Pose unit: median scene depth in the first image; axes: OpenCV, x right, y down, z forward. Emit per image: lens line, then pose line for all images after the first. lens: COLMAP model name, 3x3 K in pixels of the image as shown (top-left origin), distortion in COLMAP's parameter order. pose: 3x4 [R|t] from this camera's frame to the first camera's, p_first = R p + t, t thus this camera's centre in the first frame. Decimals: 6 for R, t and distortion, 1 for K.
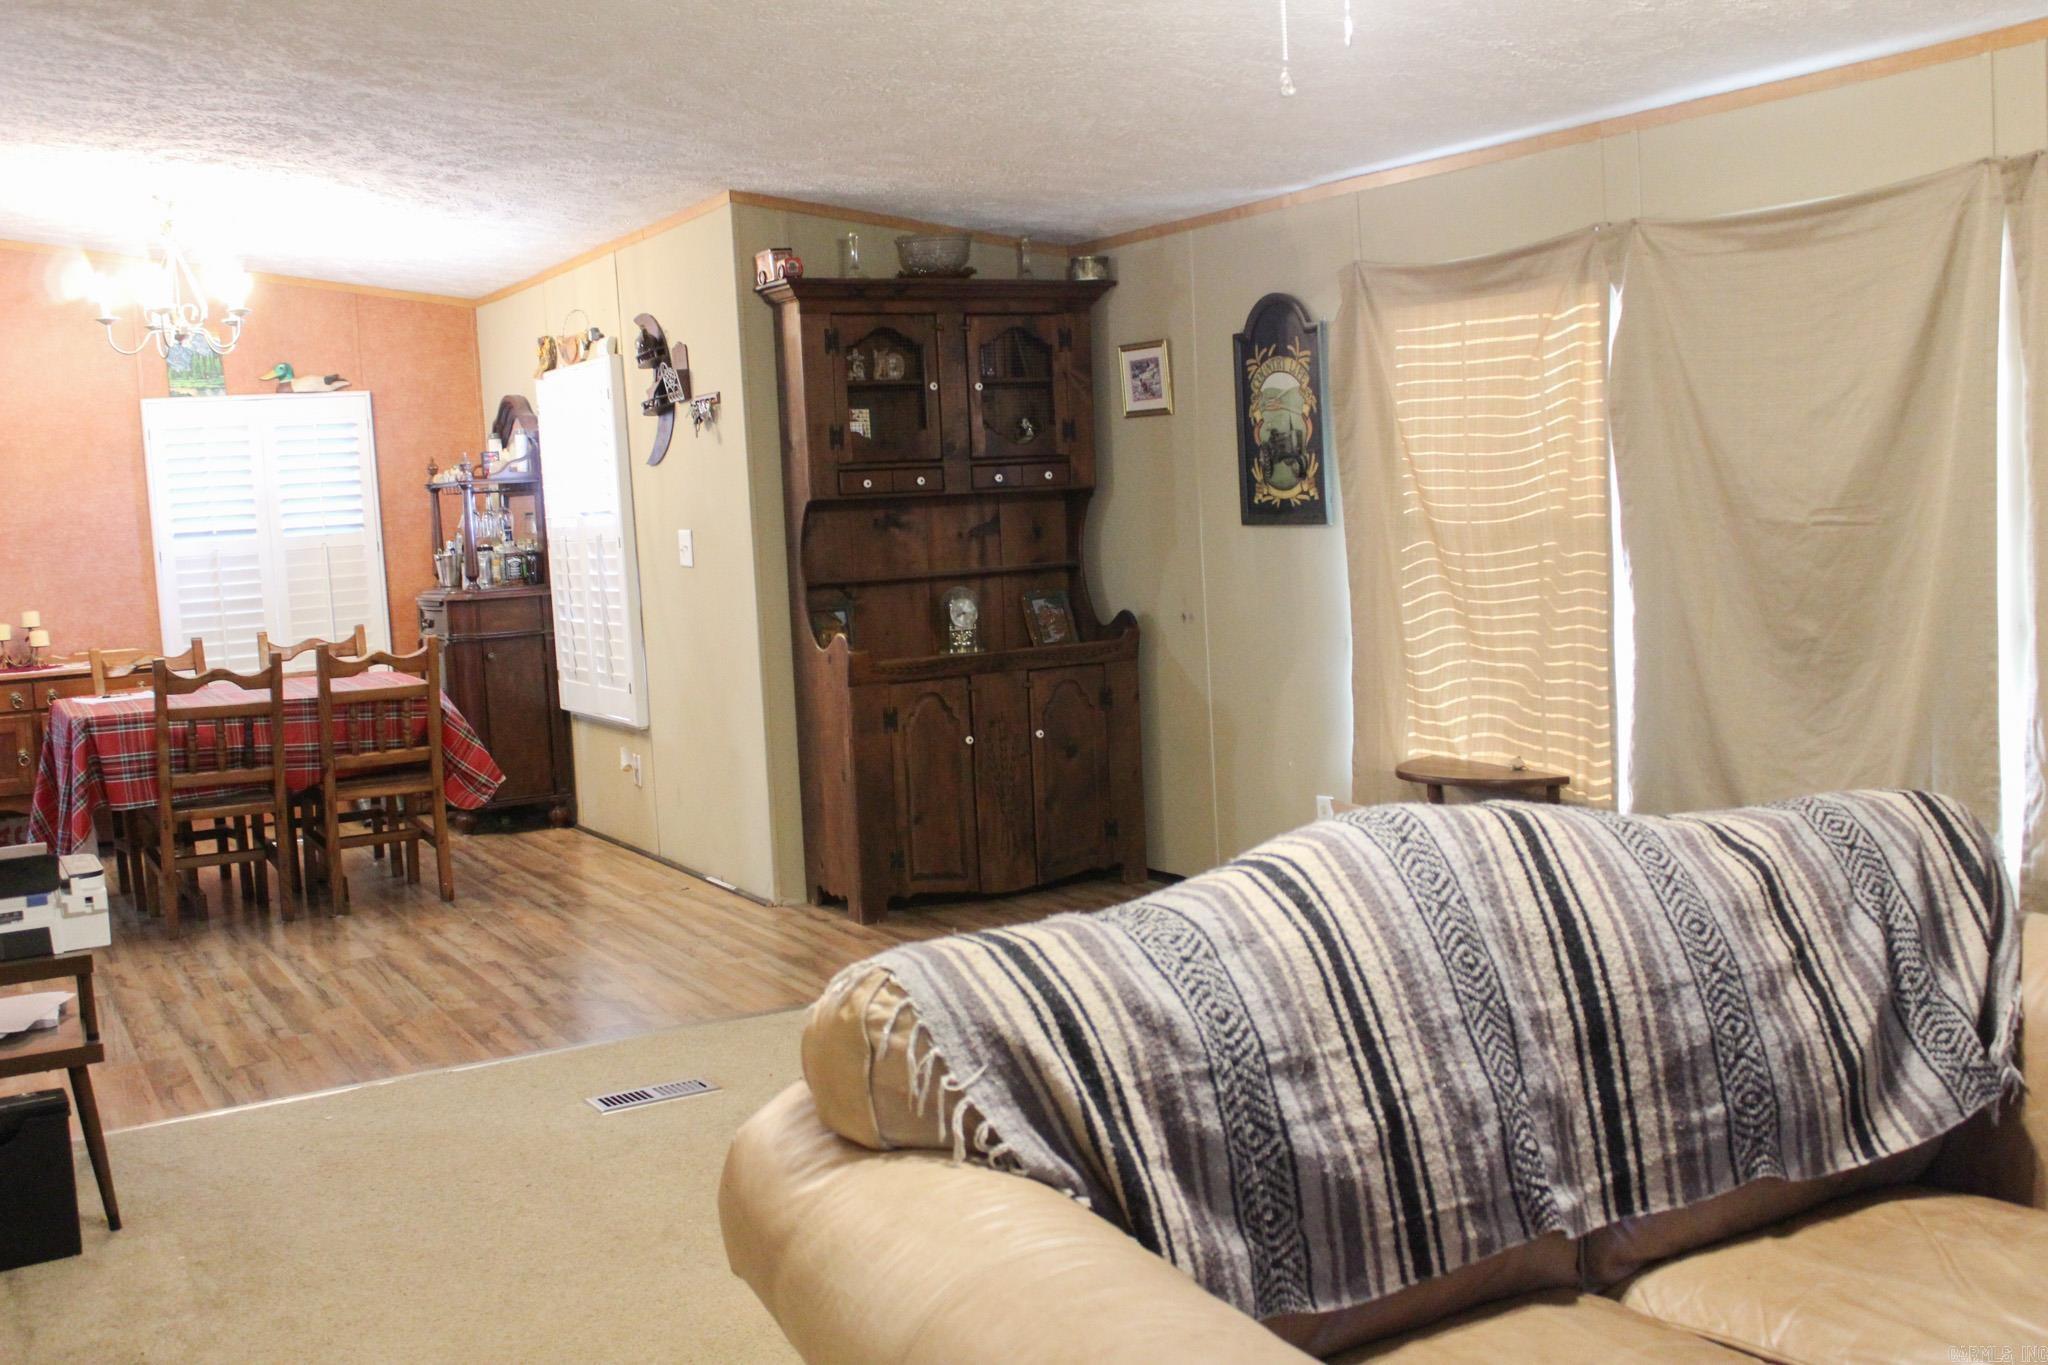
lens RADIAL K [[2025.9, 0, 1016.8], [0, 2025.9, 682.1], [0, 0, 1]] dist [-0.081204, 0.000000]
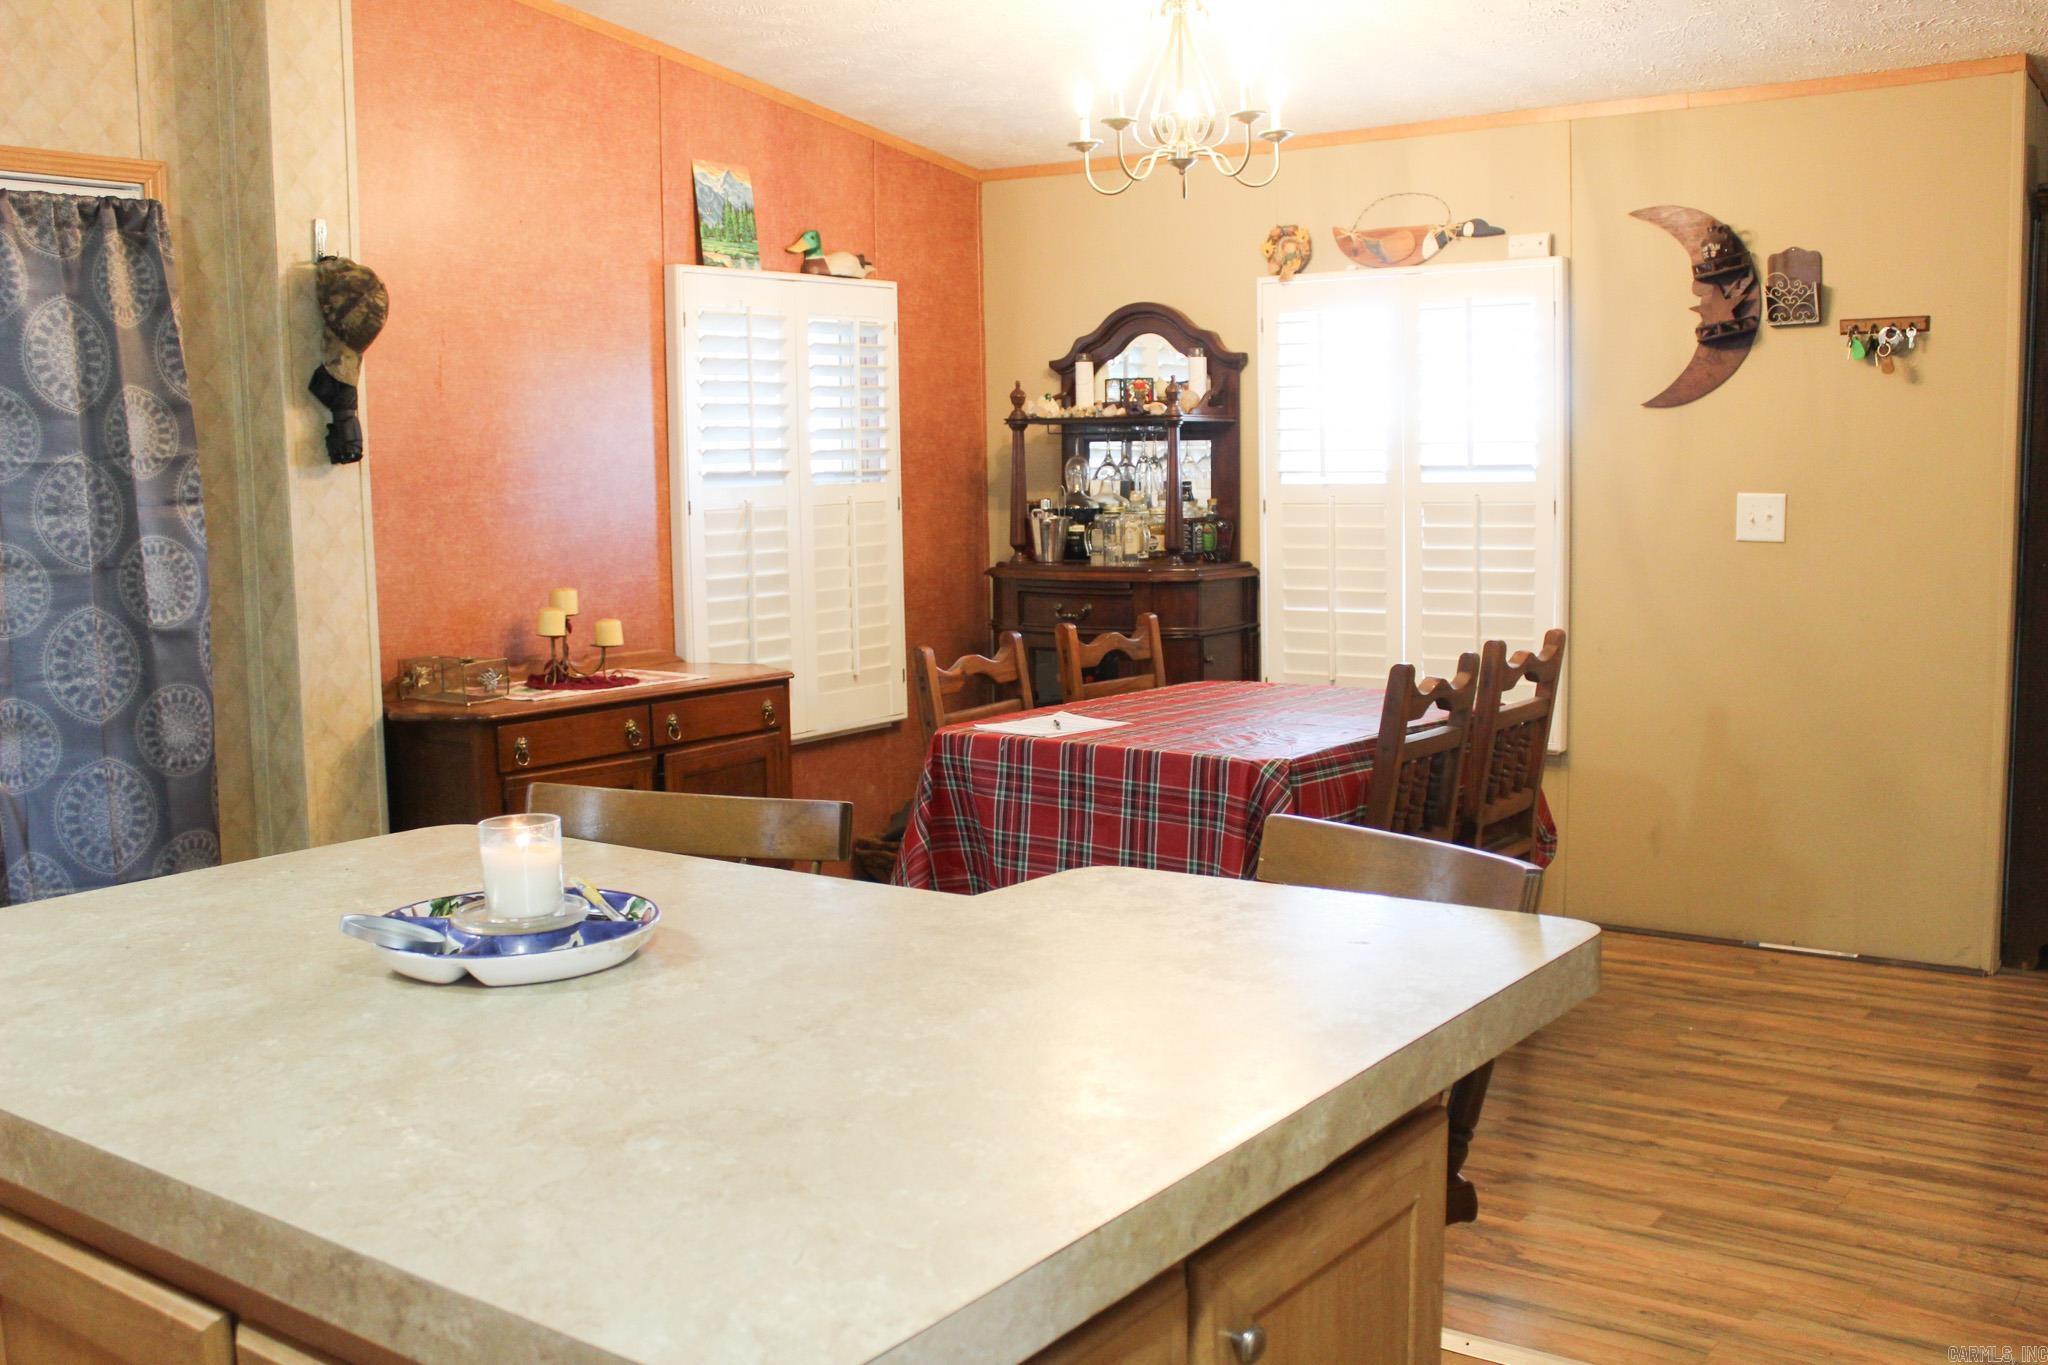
lens RADIAL K [[2025.9, 0, 1043.7], [0, 2025.9, 683.7], [0, 0, 1]] dist [-0.081204, 0.000000]
pose [[0.907654, -0.009755, 0.419606, -0.600740], [0.009260, 0.999952, 0.003215, -0.006323], [-0.419617, 0.000968, 0.907701, 0.350282]]
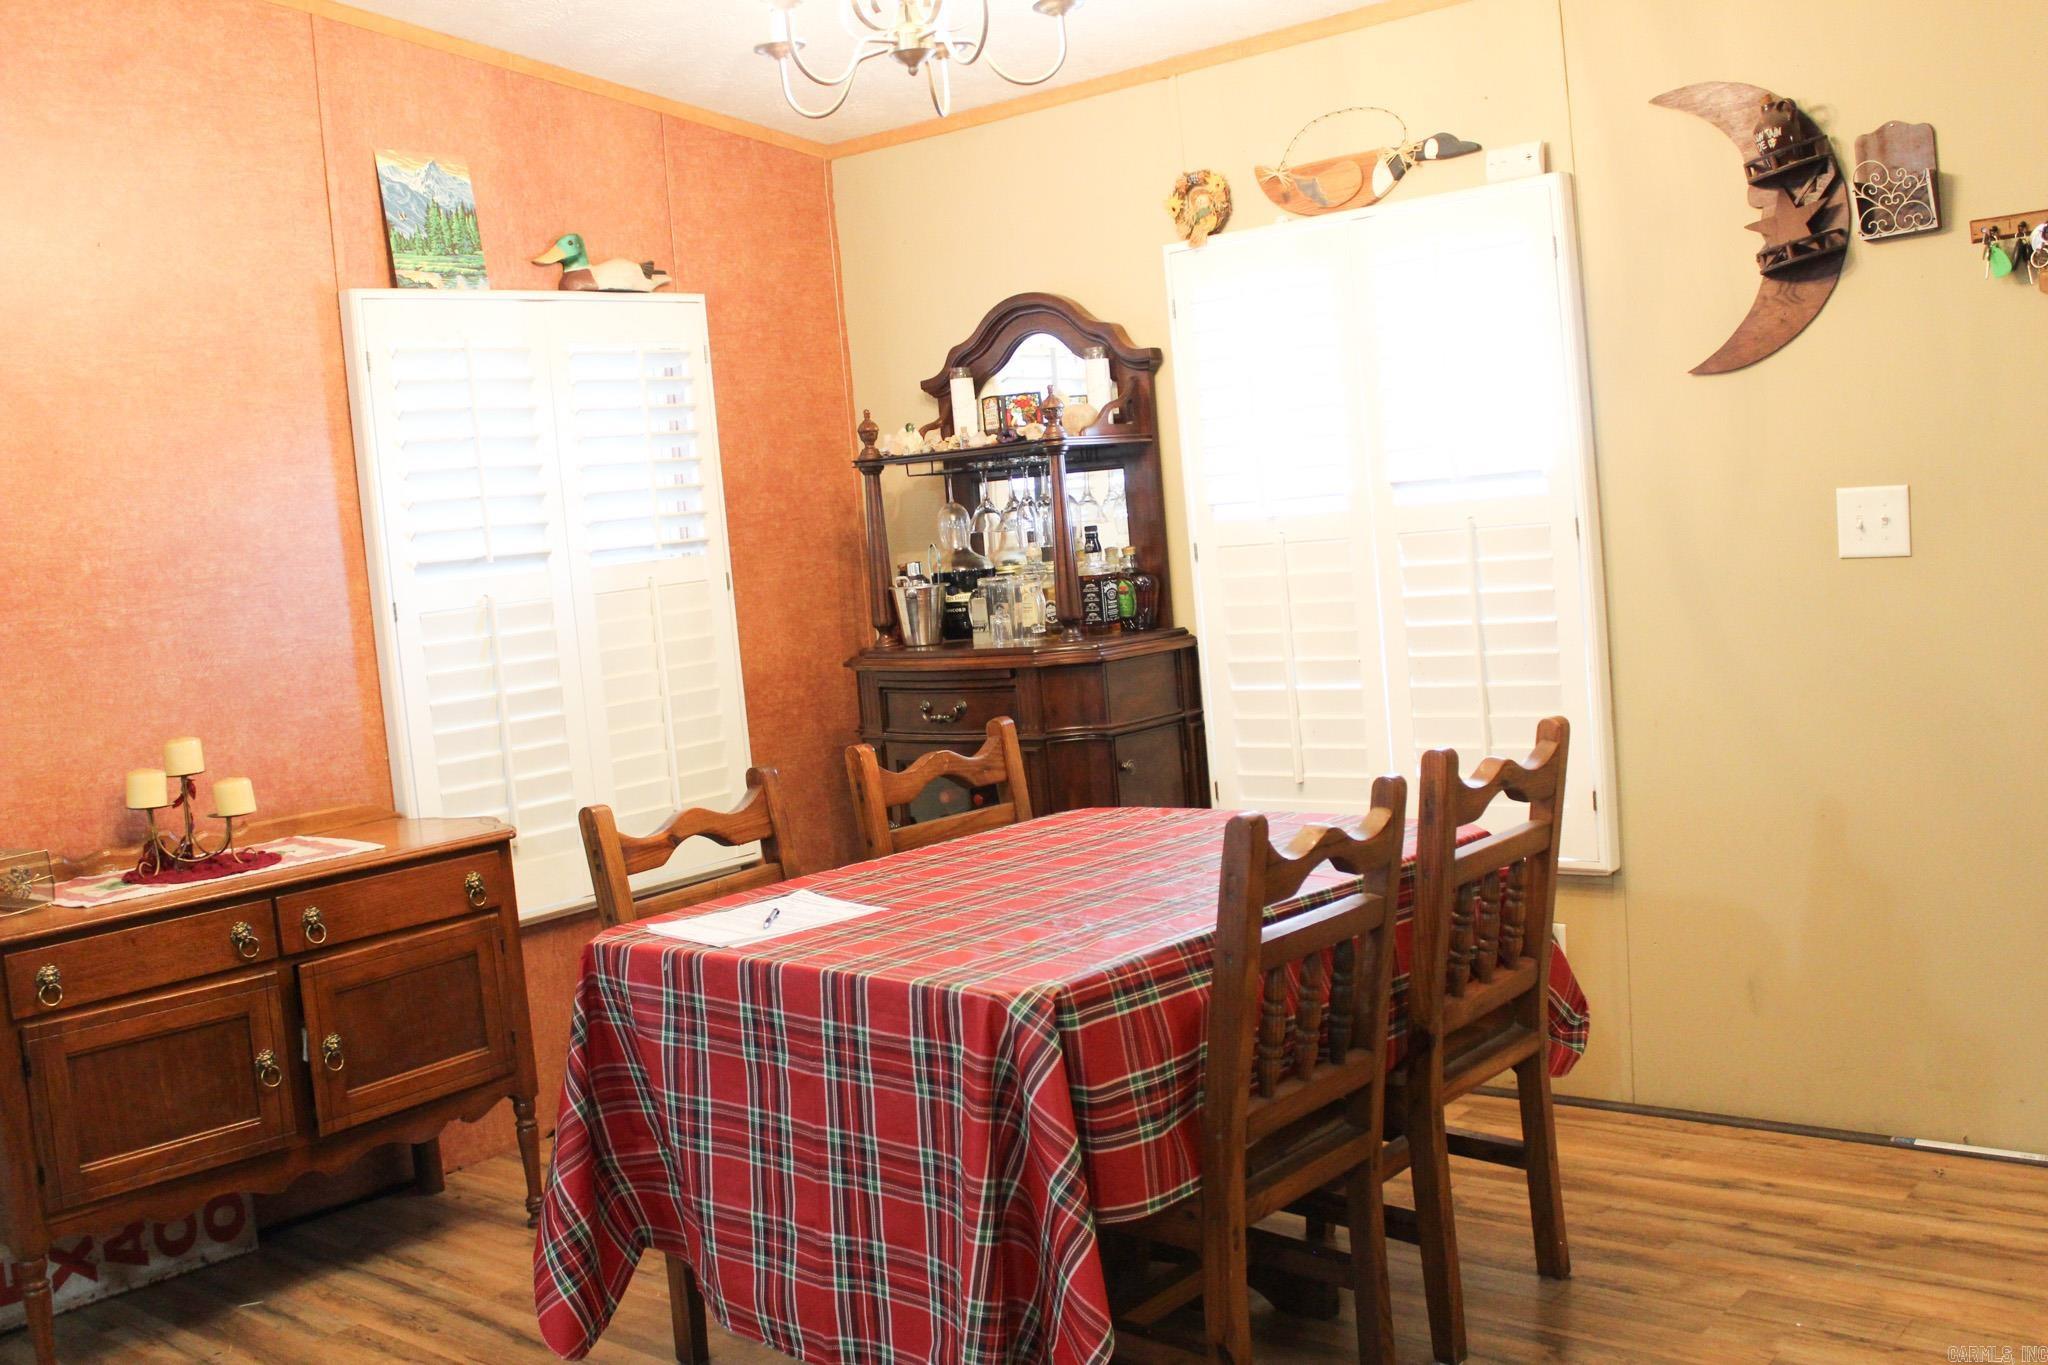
lens RADIAL K [[2025.9, 0, 1020.5], [0, 2025.9, 684.8], [0, 0, 1]] dist [-0.081204, 0.000000]
pose [[0.941805, -0.059830, 0.330793, -0.447941], [0.071044, 0.997233, -0.021902, -0.023229], [-0.328567, 0.044129, 0.943449, 0.484910]]
